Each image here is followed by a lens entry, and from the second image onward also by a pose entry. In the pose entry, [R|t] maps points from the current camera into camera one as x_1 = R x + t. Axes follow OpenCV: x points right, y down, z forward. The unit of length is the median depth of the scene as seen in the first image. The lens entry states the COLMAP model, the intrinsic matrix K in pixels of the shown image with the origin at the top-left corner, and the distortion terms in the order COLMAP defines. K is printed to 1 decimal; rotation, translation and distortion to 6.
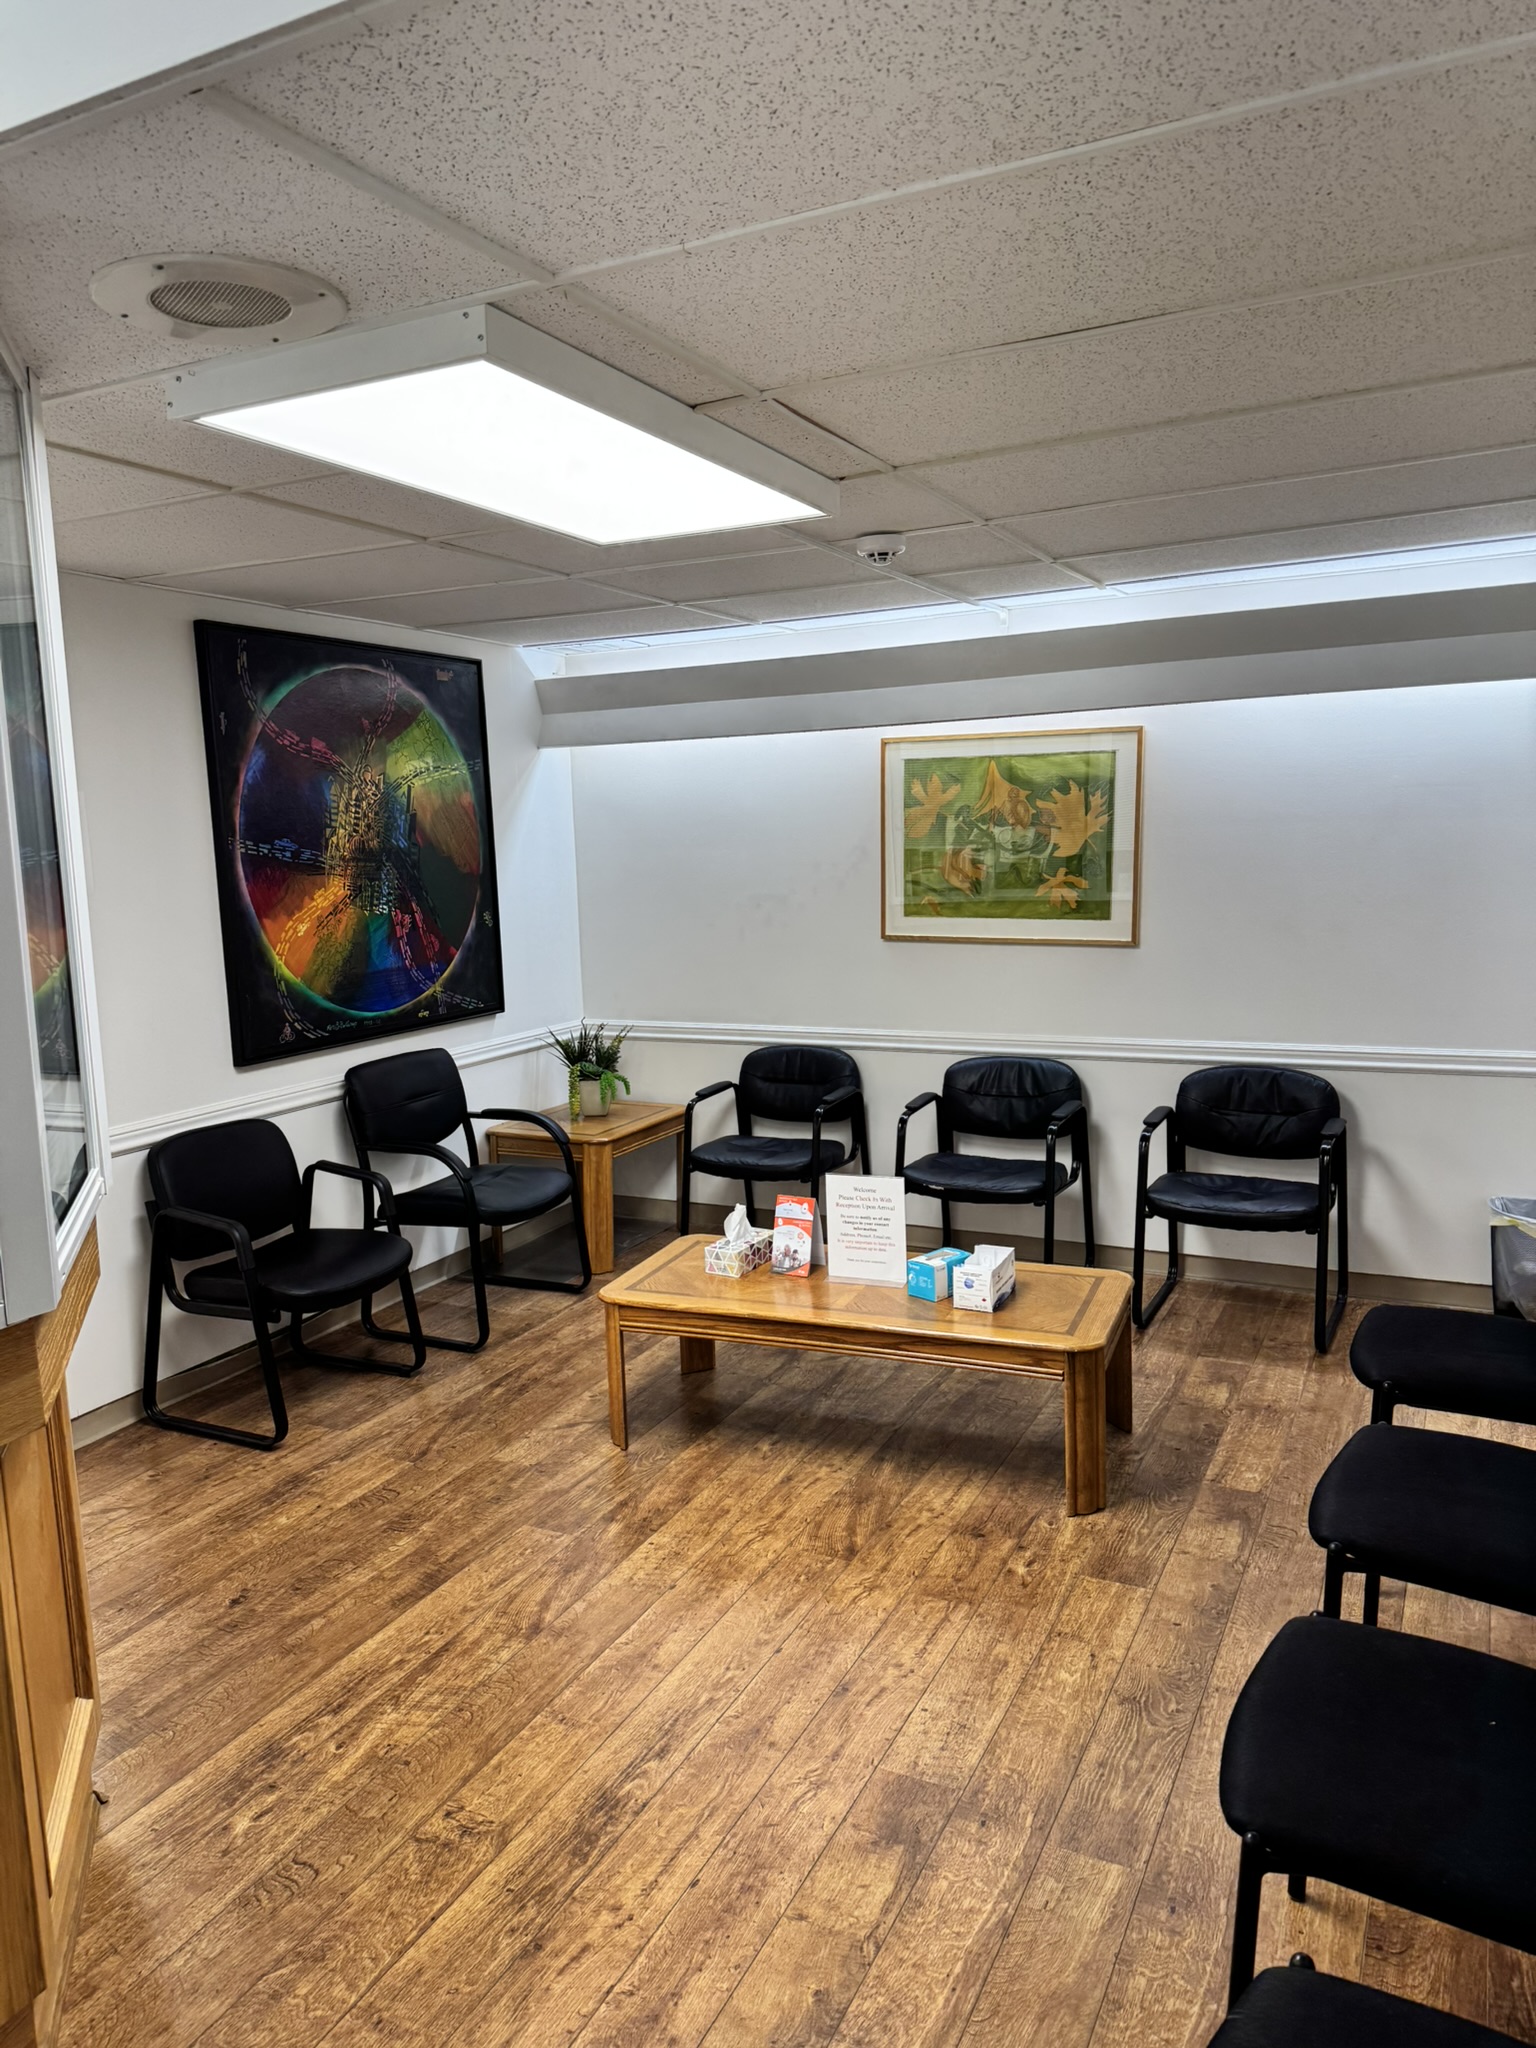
lens RADIAL K [[1458.6, 0, 764.9], [0, 1458.6, 1024.4], [0, 0, 1]] dist [-0.006728, -0.004529]
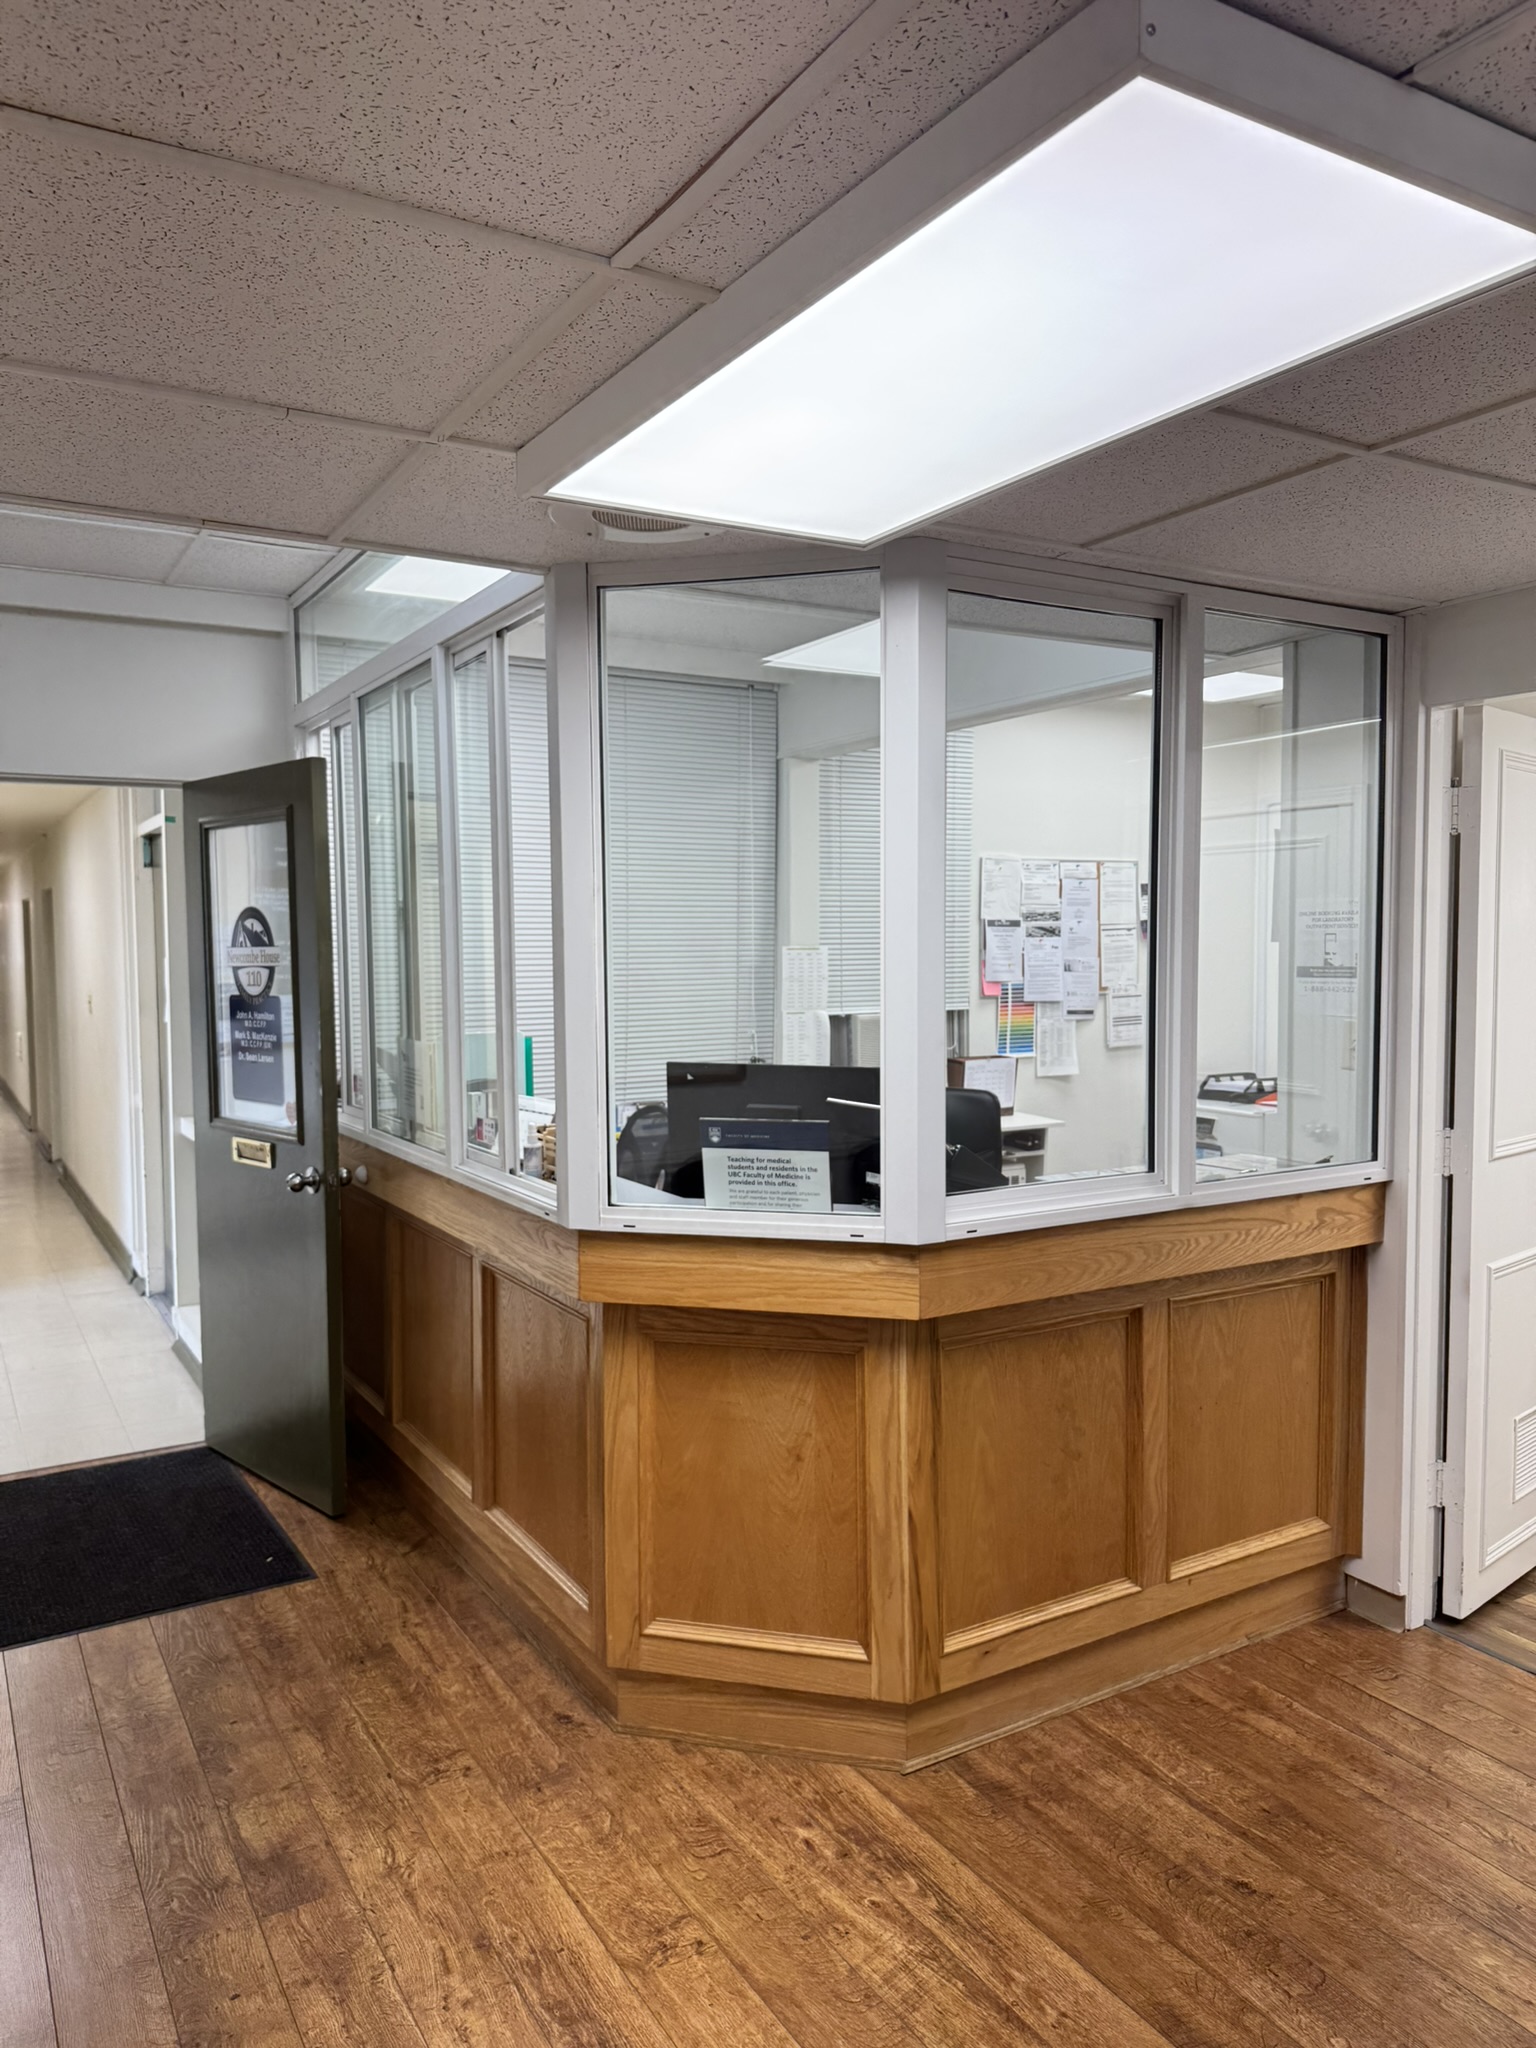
lens RADIAL K [[1458.6, 0, 764.4], [0, 1458.6, 1028.7], [0, 0, 1]] dist [-0.006728, -0.004529]
pose [[-0.547642, 0.094276, -0.831384, 0.542822], [-0.082834, 0.982642, 0.165992, -0.239218], [0.832602, 0.159771, -0.530327, 1.543215]]
